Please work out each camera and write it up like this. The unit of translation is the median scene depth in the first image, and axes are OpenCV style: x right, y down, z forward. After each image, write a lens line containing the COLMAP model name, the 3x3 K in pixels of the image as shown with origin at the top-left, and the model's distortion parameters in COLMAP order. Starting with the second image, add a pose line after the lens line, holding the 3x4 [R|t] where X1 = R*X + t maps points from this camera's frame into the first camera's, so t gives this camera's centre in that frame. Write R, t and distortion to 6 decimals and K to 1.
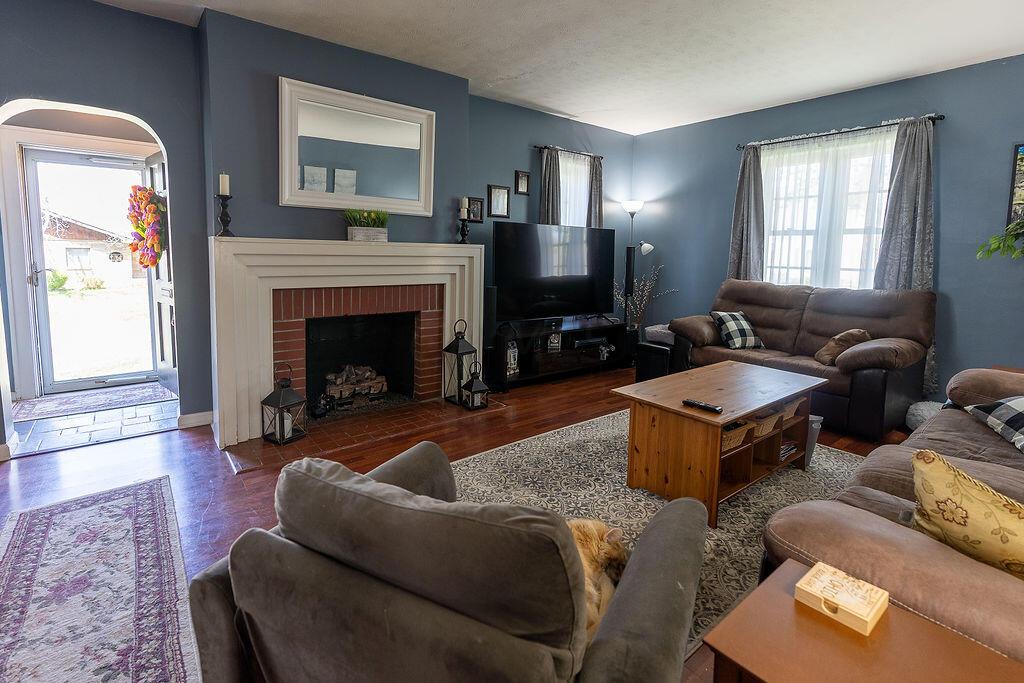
lens RADIAL K [[491.3, 0, 510.7], [0, 491.3, 296.7], [0, 0, 1]] dist [-0.000040, 0.000911]
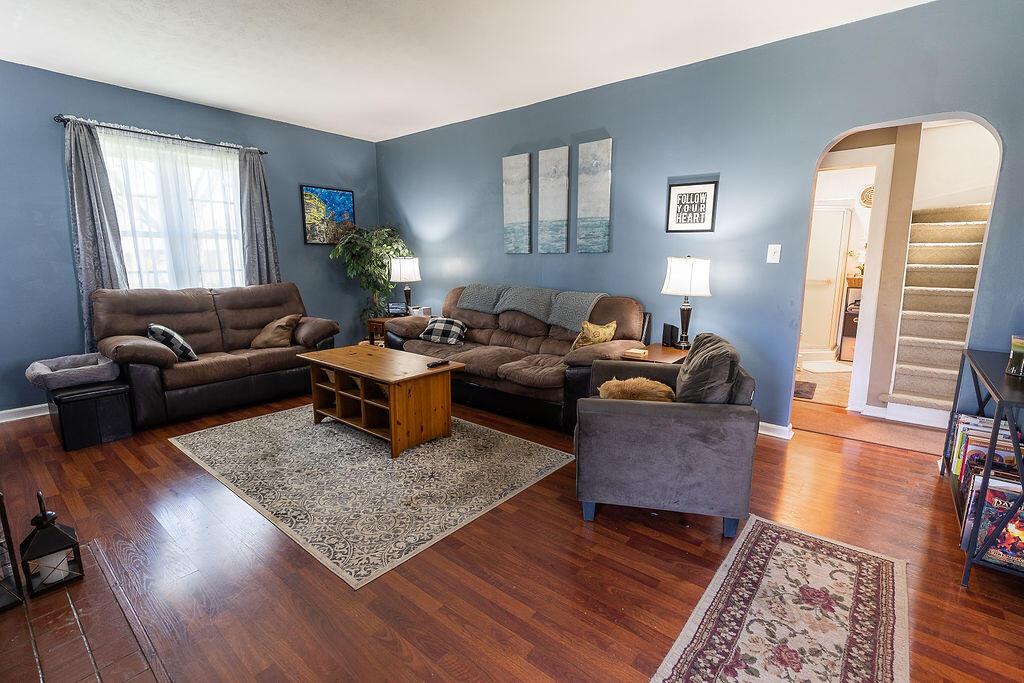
lens RADIAL K [[460.6, 0, 512.0], [0, 460.6, 341.5], [0, 0, 1]] dist [-0.019527, 0.000116]
pose [[-0.206399, -0.184384, 0.960938, -0.709254], [0.085504, 0.974929, 0.205434, -0.073660], [-0.974725, 0.124565, -0.185459, 0.778974]]
